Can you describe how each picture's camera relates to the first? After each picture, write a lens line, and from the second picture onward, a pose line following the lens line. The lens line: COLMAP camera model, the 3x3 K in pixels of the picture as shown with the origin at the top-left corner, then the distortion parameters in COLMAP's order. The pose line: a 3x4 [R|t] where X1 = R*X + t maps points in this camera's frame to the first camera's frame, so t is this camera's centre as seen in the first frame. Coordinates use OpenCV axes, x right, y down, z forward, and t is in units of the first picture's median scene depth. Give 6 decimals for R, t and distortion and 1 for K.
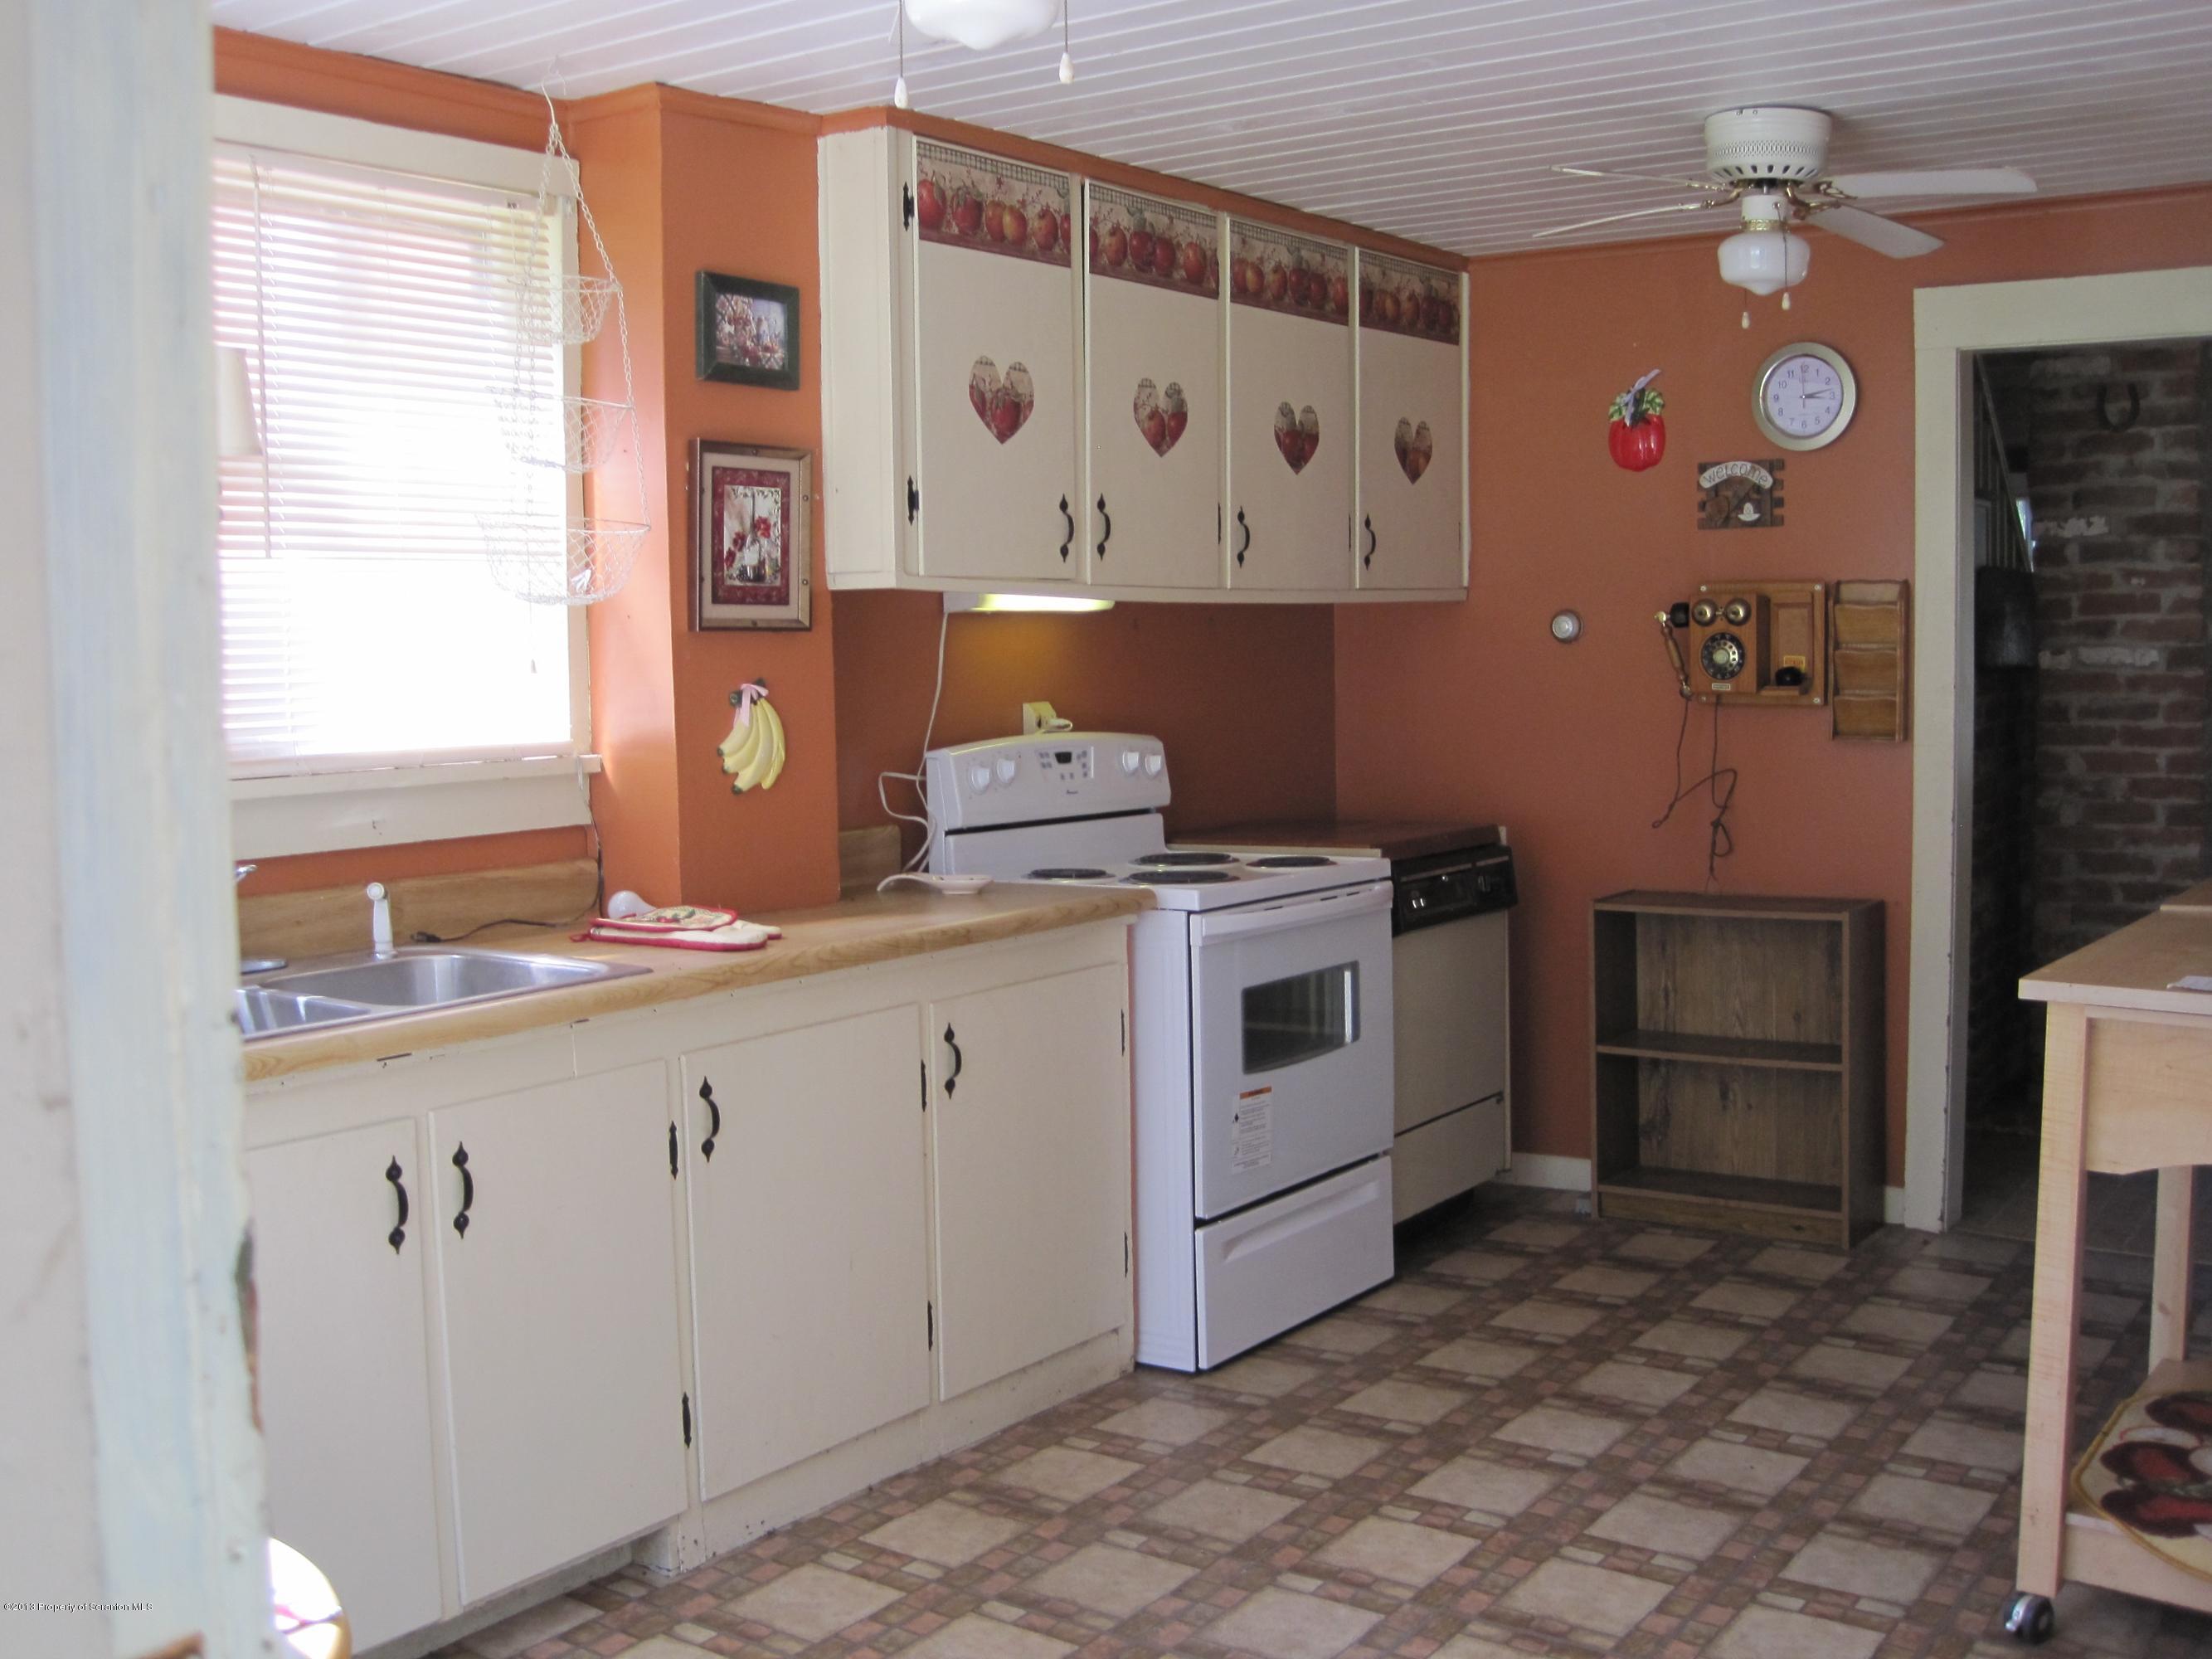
lens RADIAL K [[2280.5, 0, 1103.0], [0, 2280.5, 832.0], [0, 0, 1]] dist [-0.122741, 0.000000]
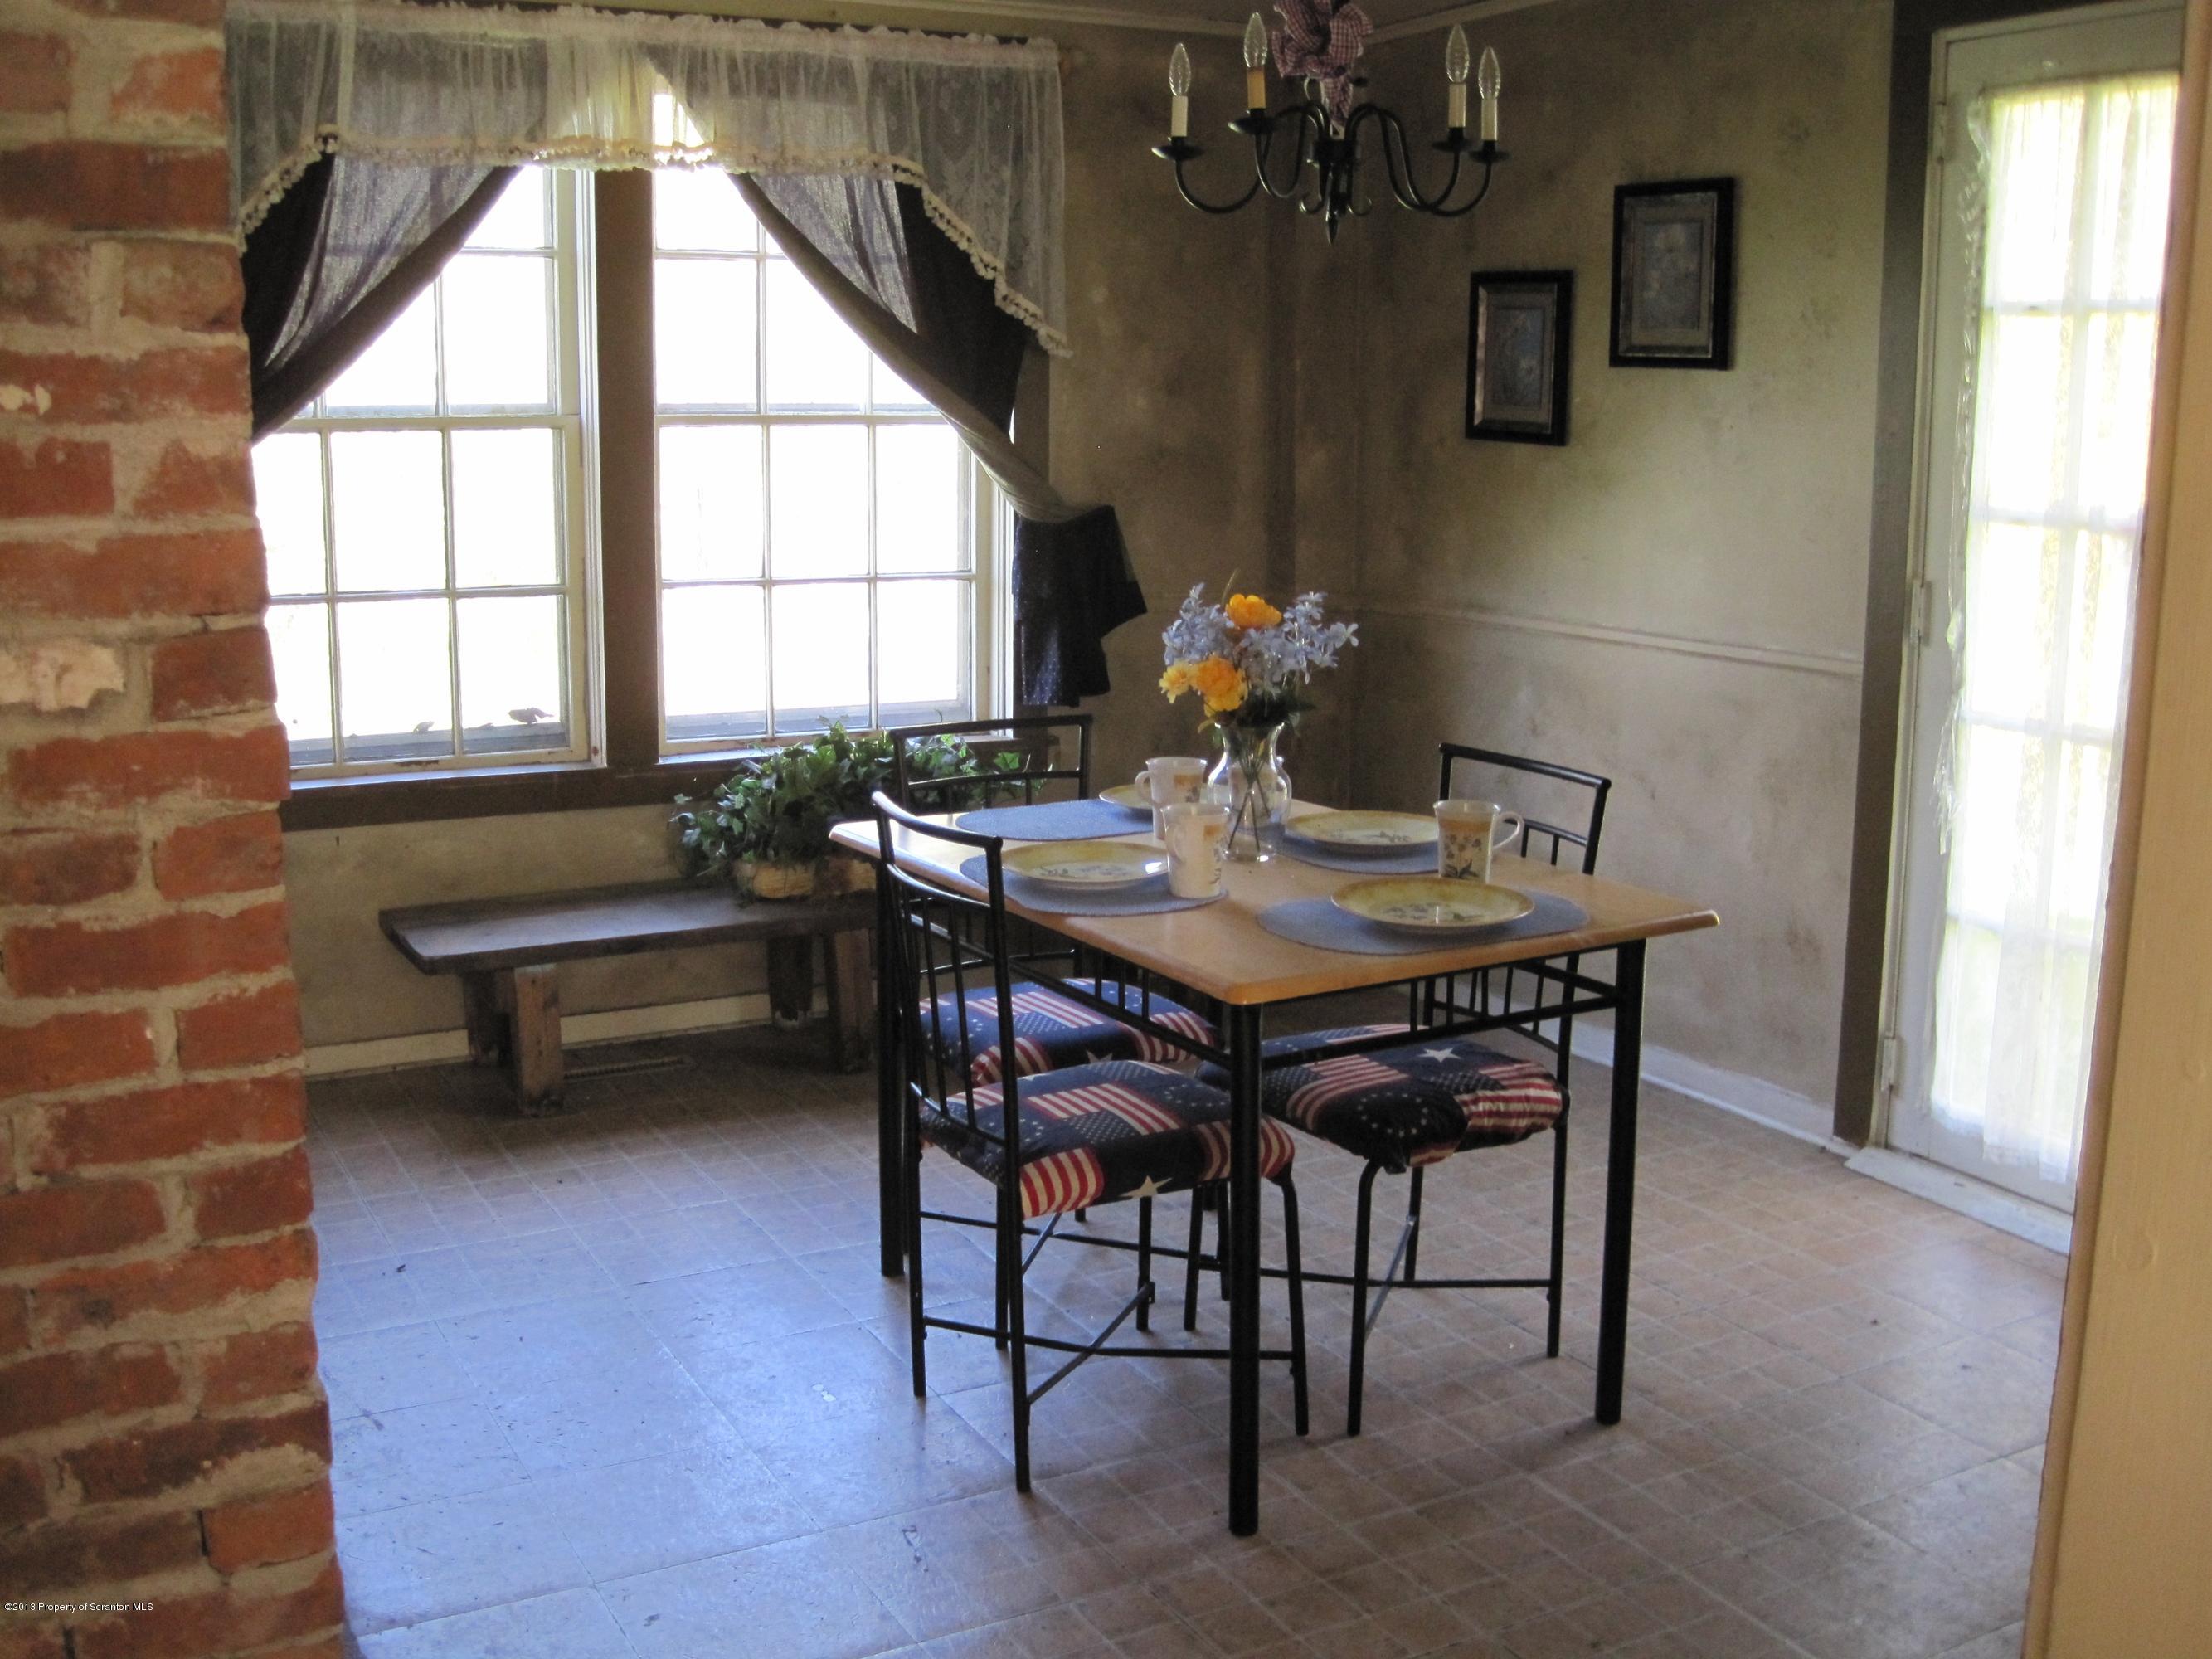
lens RADIAL K [[2280.5, 0, 1104.3], [0, 2280.5, 838.6], [0, 0, 1]] dist [-0.122741, 0.000000]
pose [[0.451245, -0.154164, 0.878983, 0.283370], [0.056511, 0.987925, 0.144259, -0.091410], [-0.890609, -0.015424, 0.454508, 0.761221]]
